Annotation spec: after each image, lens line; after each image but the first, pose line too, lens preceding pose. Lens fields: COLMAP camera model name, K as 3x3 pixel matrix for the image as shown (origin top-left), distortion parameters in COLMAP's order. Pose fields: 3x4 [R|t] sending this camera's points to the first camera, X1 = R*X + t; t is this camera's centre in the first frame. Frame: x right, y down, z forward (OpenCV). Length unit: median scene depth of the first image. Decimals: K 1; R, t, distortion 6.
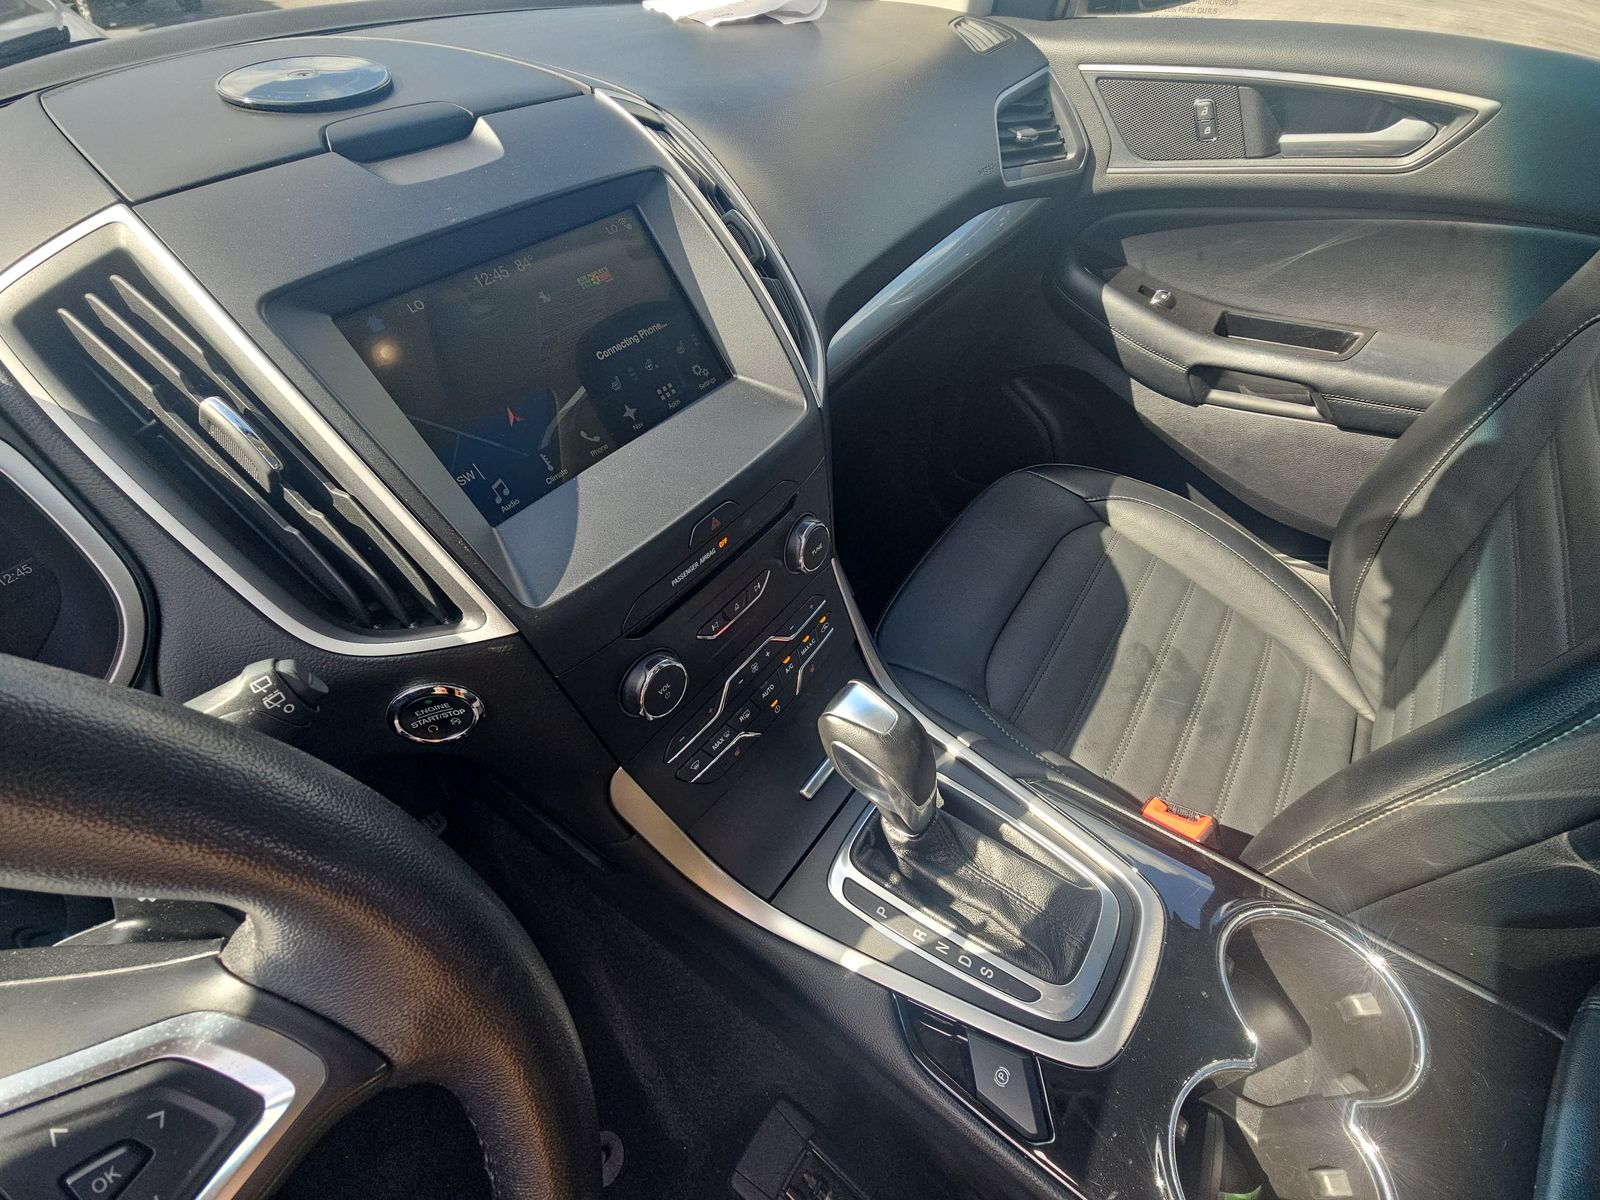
lens RADIAL K [[668.2, 0, 785.0], [0, 668.2, 585.8], [0, 0, 1]] dist [-0.003299, -0.001441]
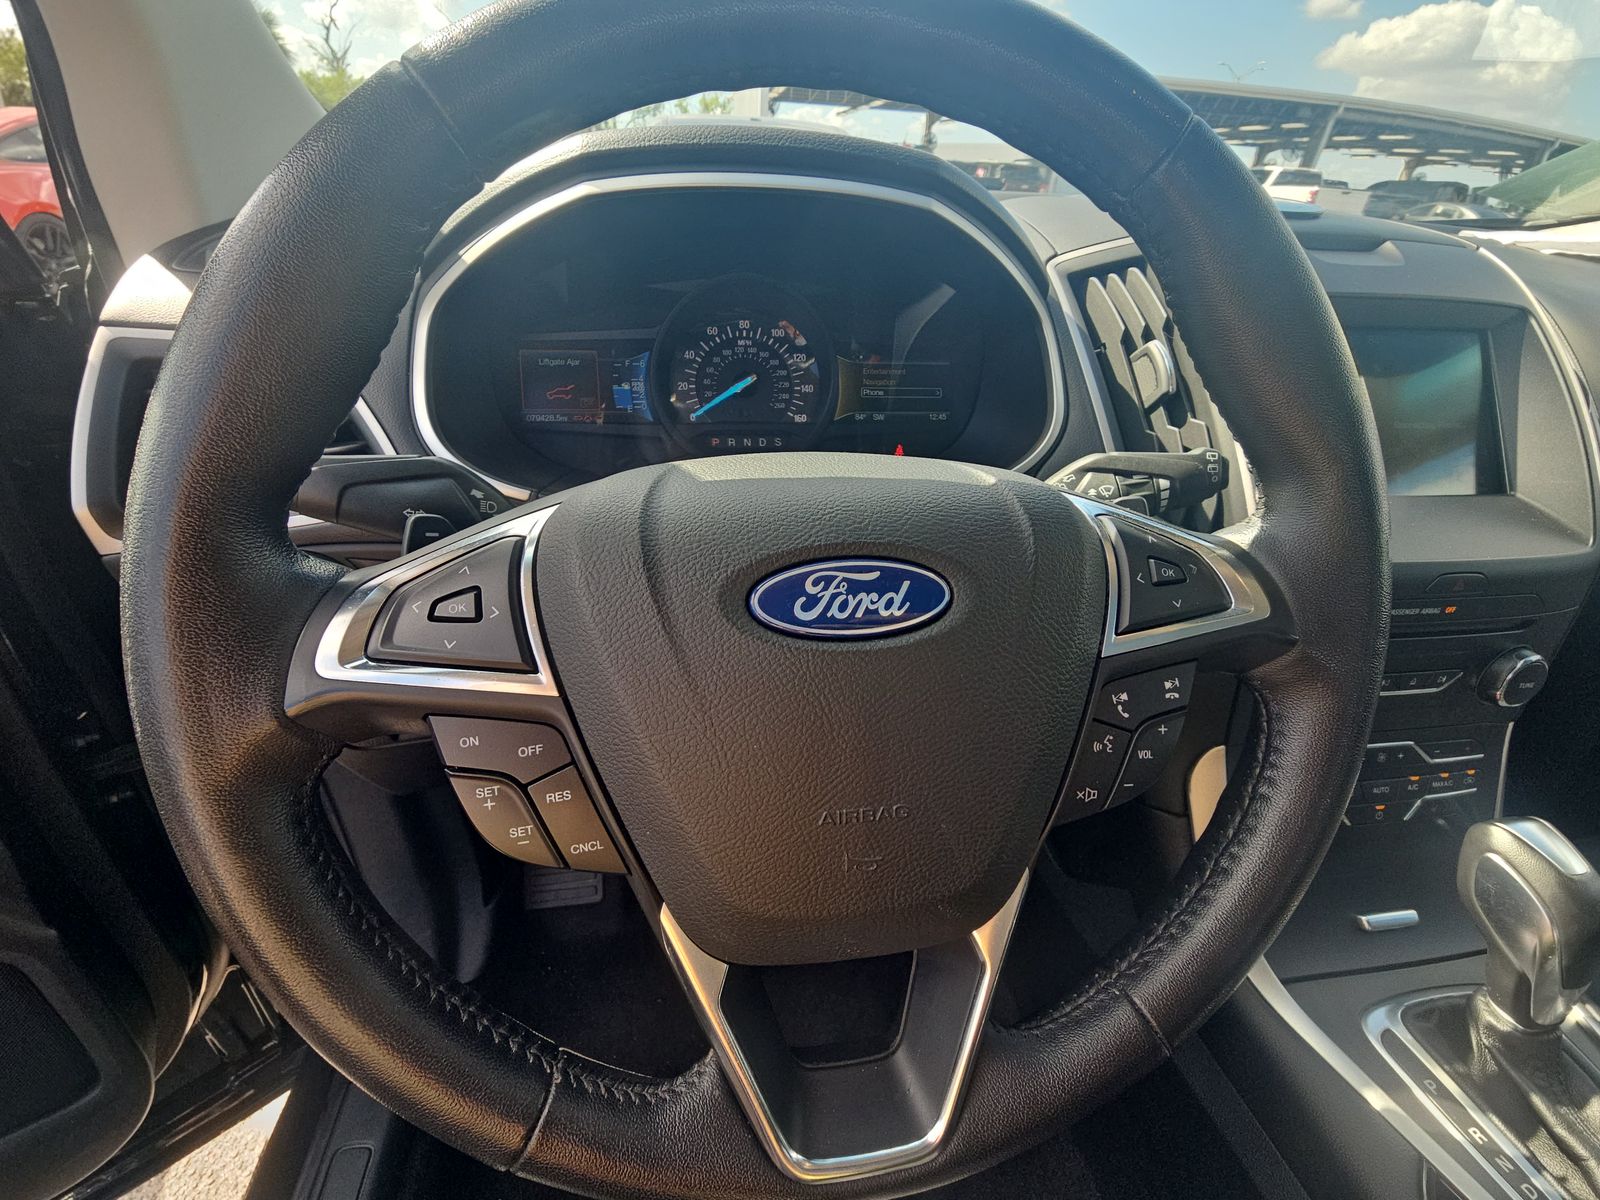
lens RADIAL K [[668.2, 0, 797.8], [0, 668.2, 587.5], [0, 0, 1]] dist [-0.003299, -0.001441]
pose [[0.711819, 0.413828, -0.567504, -0.210790], [-0.546428, 0.833934, -0.077273, 0.469516], [0.441283, 0.365104, 0.819737, -0.258572]]
